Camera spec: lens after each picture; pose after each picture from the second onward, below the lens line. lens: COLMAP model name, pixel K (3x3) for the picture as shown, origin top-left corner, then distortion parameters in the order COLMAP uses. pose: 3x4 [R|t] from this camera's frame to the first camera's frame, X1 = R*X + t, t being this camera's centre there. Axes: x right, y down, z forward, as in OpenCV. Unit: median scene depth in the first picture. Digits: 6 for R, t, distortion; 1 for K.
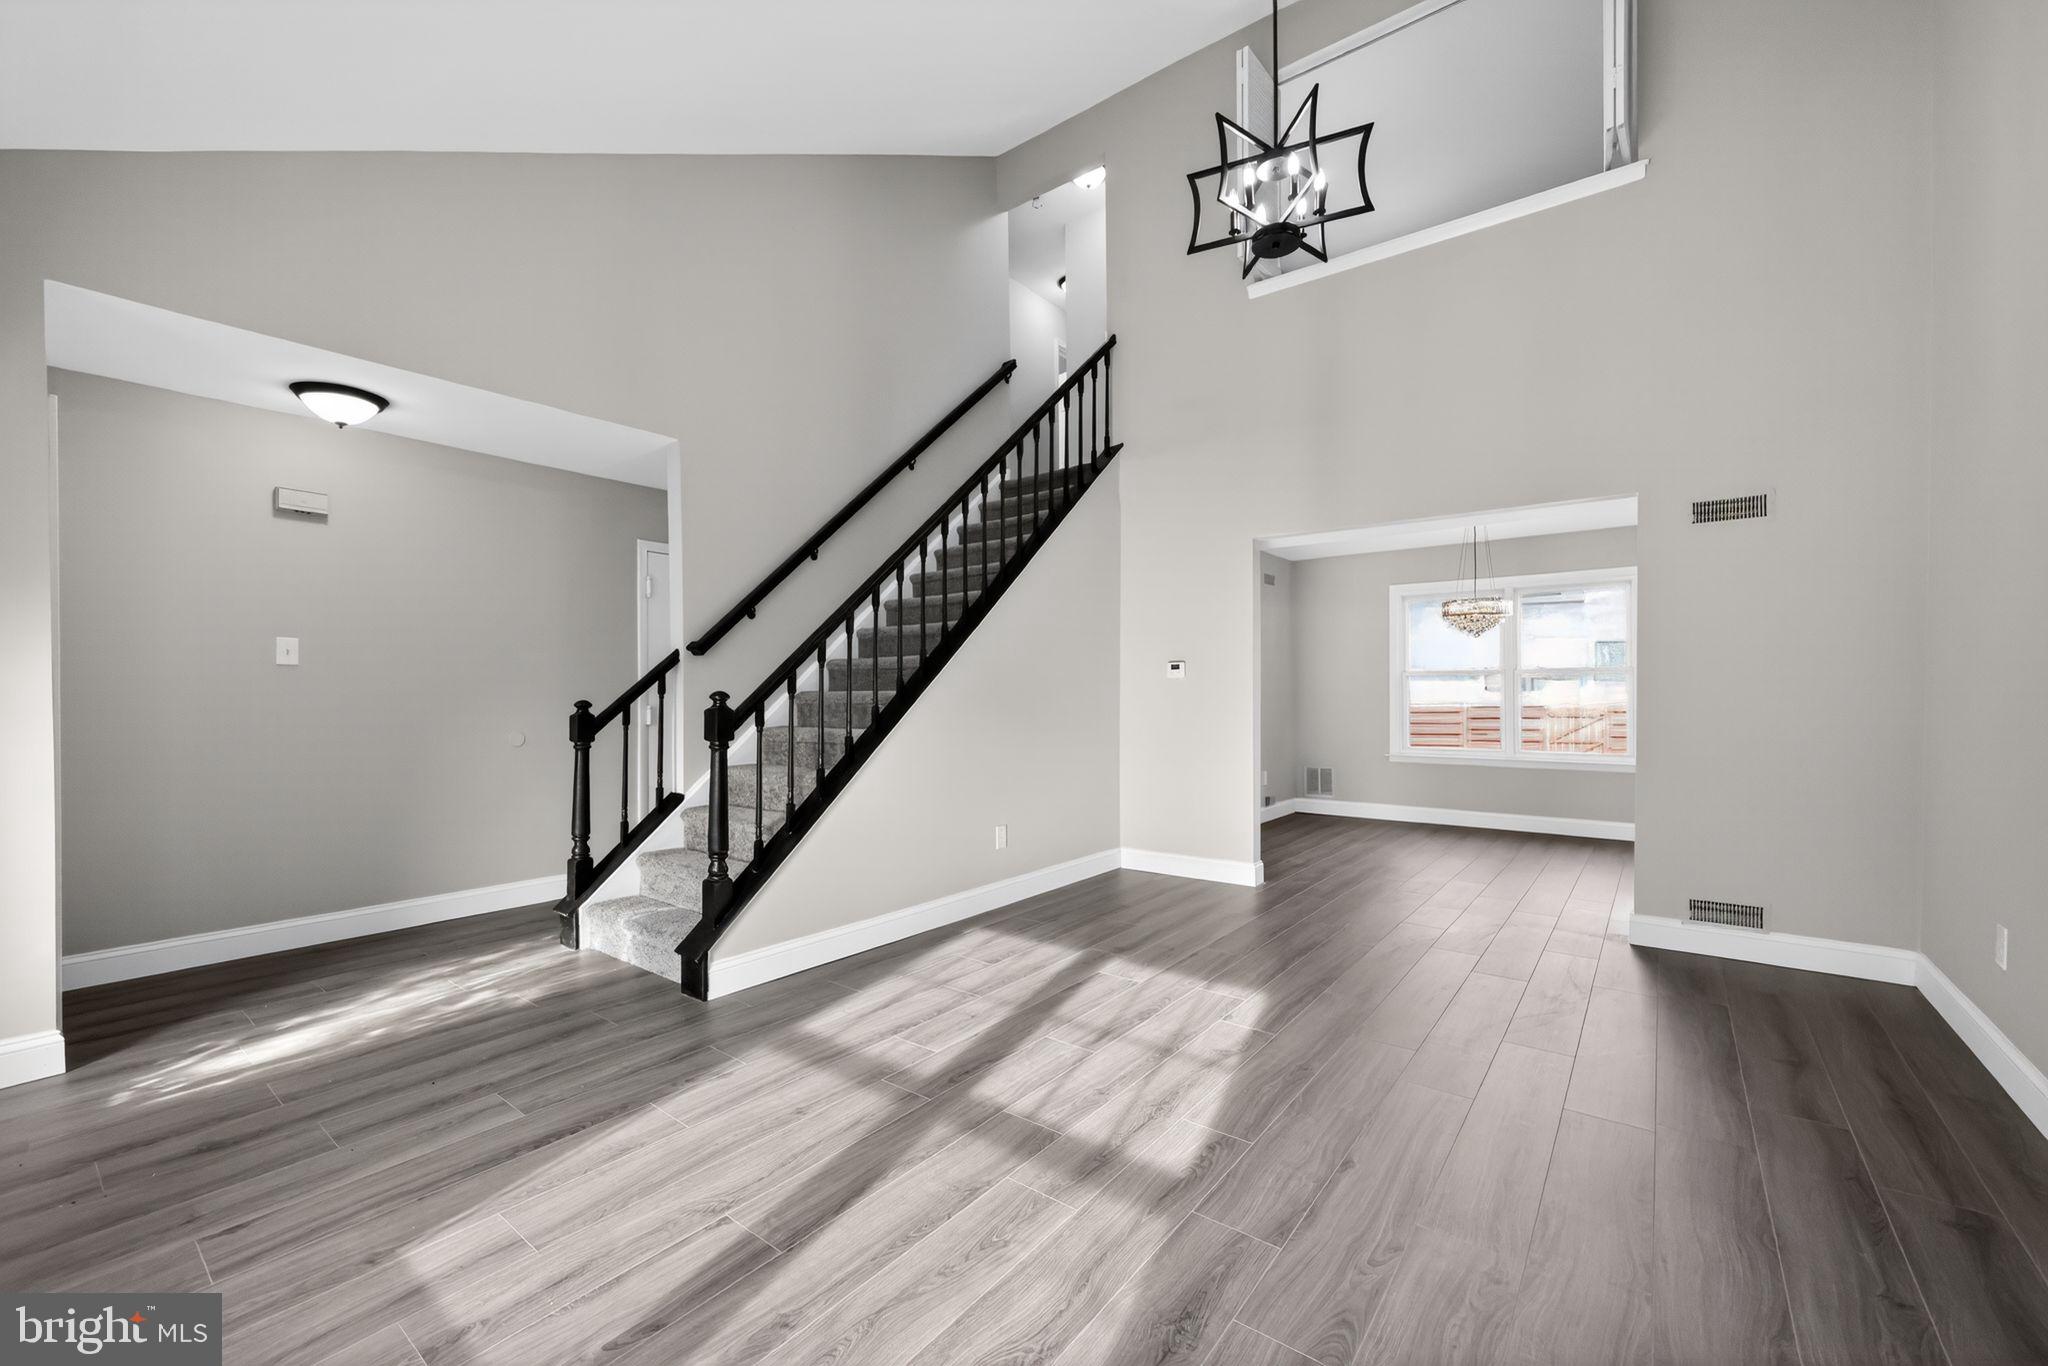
lens RADIAL K [[826.5, 0, 1025.7], [0, 826.5, 693.1], [0, 0, 1]] dist [0.000025, -0.000054]
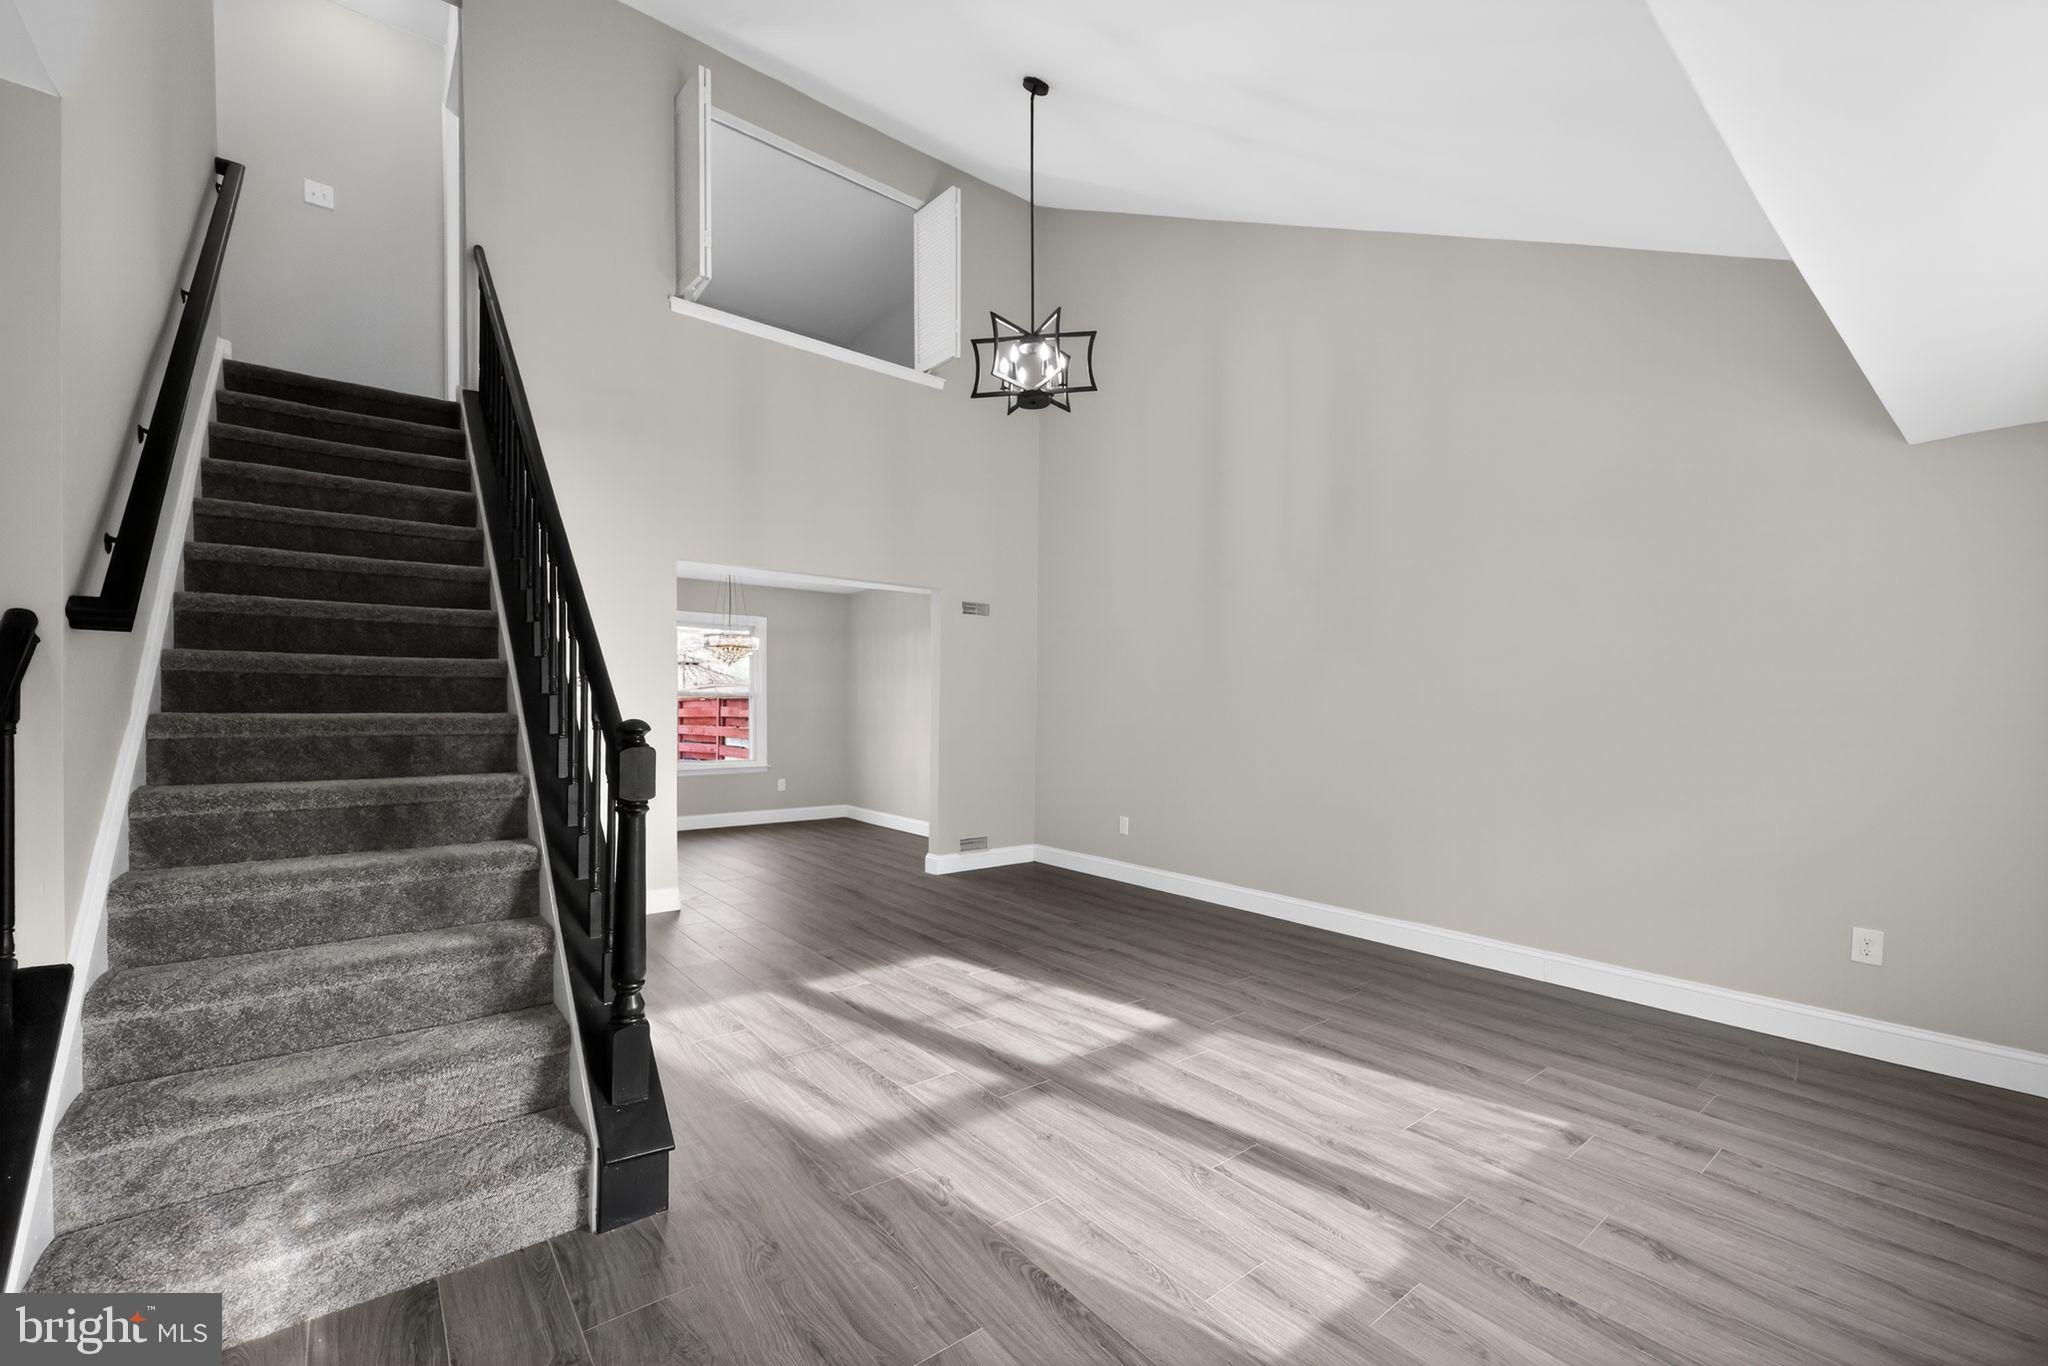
lens RADIAL K [[826.5, 0, 1025.7], [0, 826.5, 693.1], [0, 0, 1]] dist [0.000025, -0.000054]
pose [[0.236308, 0.021709, 0.971436, -1.110062], [-0.009086, 0.999756, -0.020132, -0.016302], [-0.971636, -0.004069, 0.236448, 0.684644]]
